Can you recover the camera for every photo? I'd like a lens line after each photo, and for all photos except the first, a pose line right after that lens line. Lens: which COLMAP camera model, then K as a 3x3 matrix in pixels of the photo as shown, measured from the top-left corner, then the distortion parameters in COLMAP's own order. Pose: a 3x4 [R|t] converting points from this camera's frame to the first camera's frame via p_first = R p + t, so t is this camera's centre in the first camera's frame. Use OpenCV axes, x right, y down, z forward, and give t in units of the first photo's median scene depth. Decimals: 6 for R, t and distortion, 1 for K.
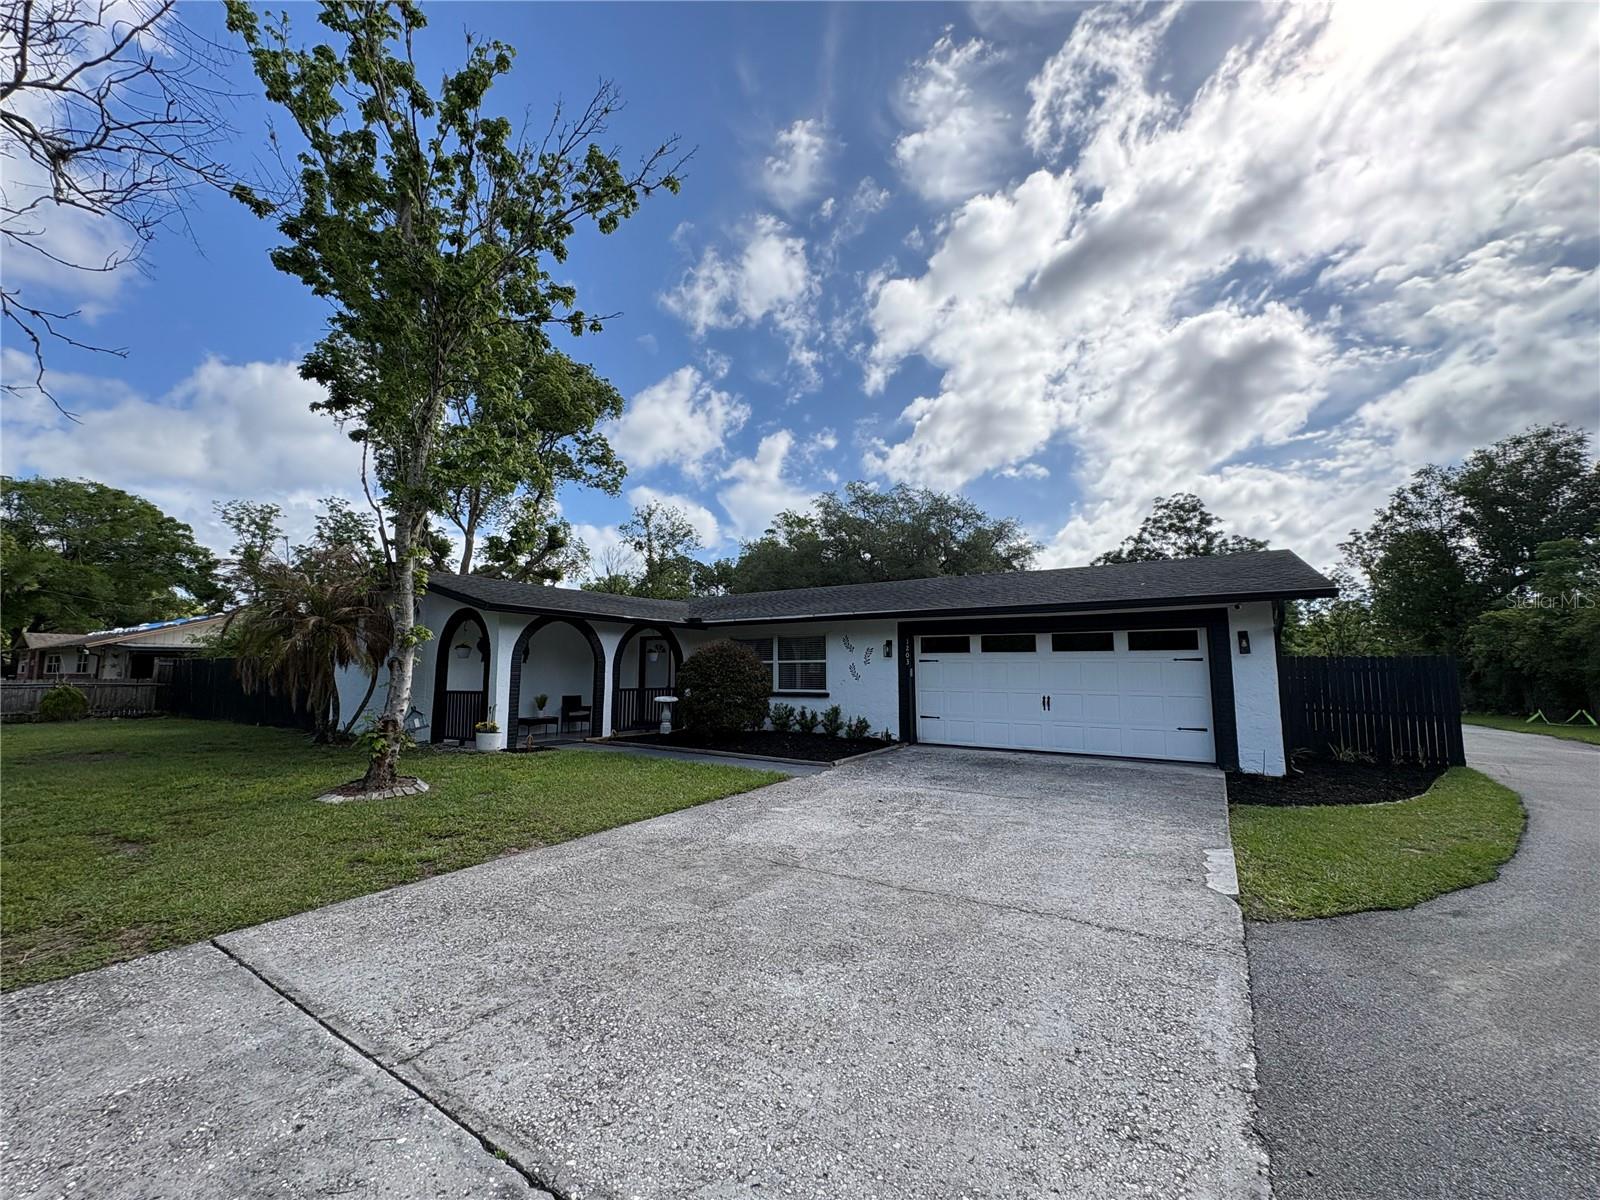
lens RADIAL K [[648.3, 0, 776.6], [0, 648.3, 578.7], [0, 0, 1]] dist [0.002096, 0.000459]
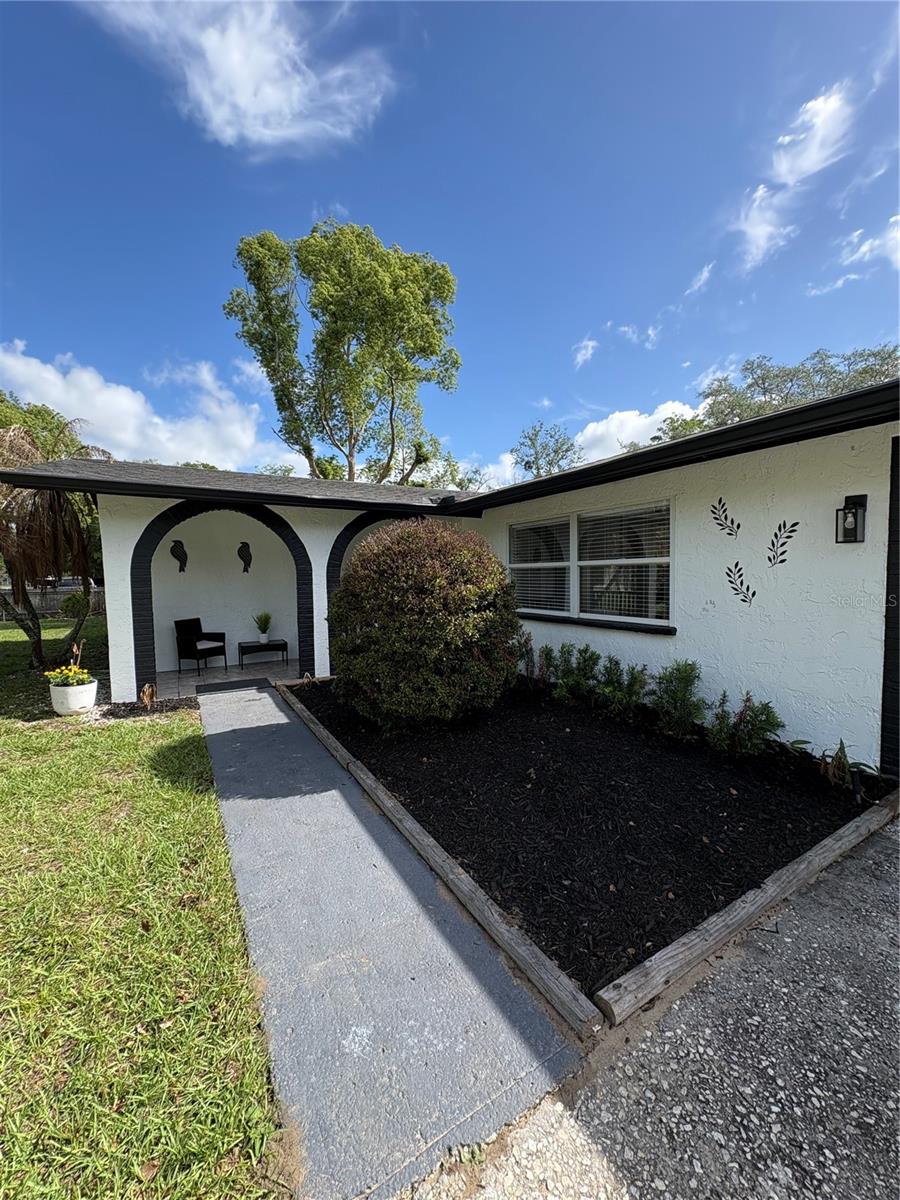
lens RADIAL K [[475.2, 0, 447.1], [0, 475.2, 604.4], [0, 0, 1]] dist [0.004367, 0.000068]
pose [[0.904772, 0.013632, -0.425679, 0.015904], [0.074587, 0.978970, 0.189882, 0.016848], [0.419315, -0.203550, 0.884727, 0.128636]]
